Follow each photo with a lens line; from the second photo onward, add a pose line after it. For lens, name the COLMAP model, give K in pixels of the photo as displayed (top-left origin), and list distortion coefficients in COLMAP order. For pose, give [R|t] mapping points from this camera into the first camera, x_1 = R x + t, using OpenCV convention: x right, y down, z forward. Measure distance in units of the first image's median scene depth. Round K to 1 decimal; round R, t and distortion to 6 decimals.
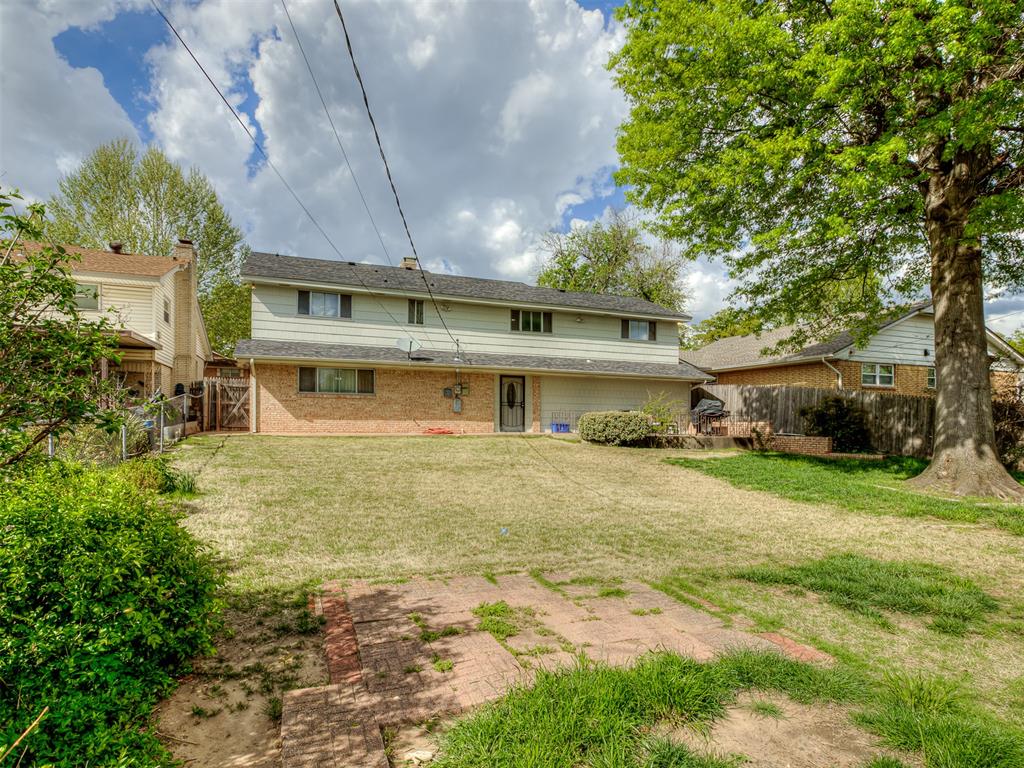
lens RADIAL K [[557.9, 0, 513.4], [0, 557.9, 390.3], [0, 0, 1]] dist [-0.006330, -0.000849]
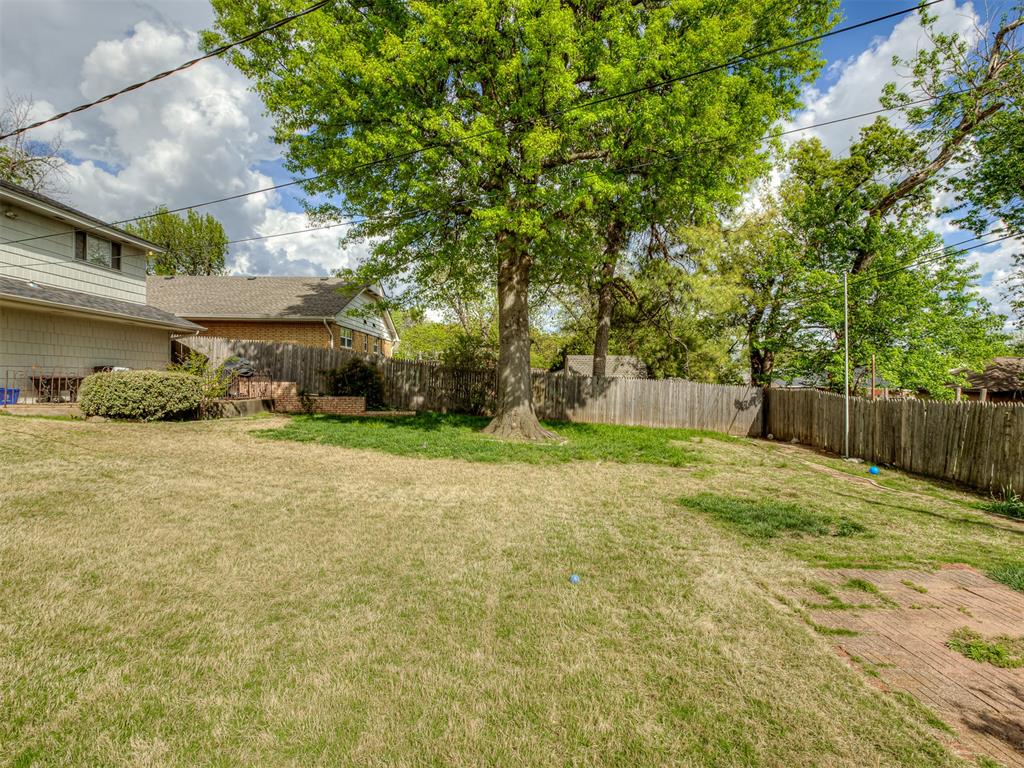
lens RADIAL K [[520.4, 0, 510.3], [0, 520.4, 380.6], [0, 0, 1]] dist [-0.016178, 0.001895]
pose [[0.345986, -0.009642, 0.938190, -0.248318], [-0.065162, 0.997286, 0.034280, -0.000762], [-0.935974, -0.072995, 0.344419, 0.349954]]
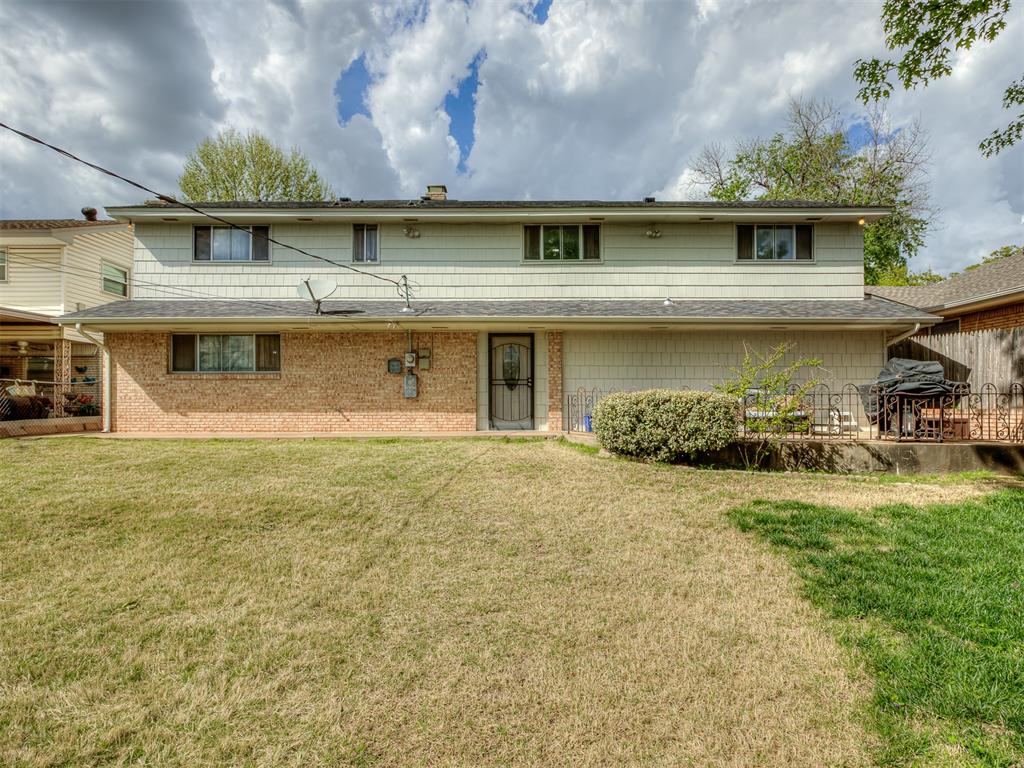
lens RADIAL K [[557.9, 0, 508.4], [0, 557.9, 390.4], [0, 0, 1]] dist [-0.006330, -0.000849]
pose [[0.929971, -0.022988, -0.366913, 0.222915], [0.031900, 0.999325, 0.018245, 0.024081], [0.366246, -0.028672, 0.930076, 0.485192]]
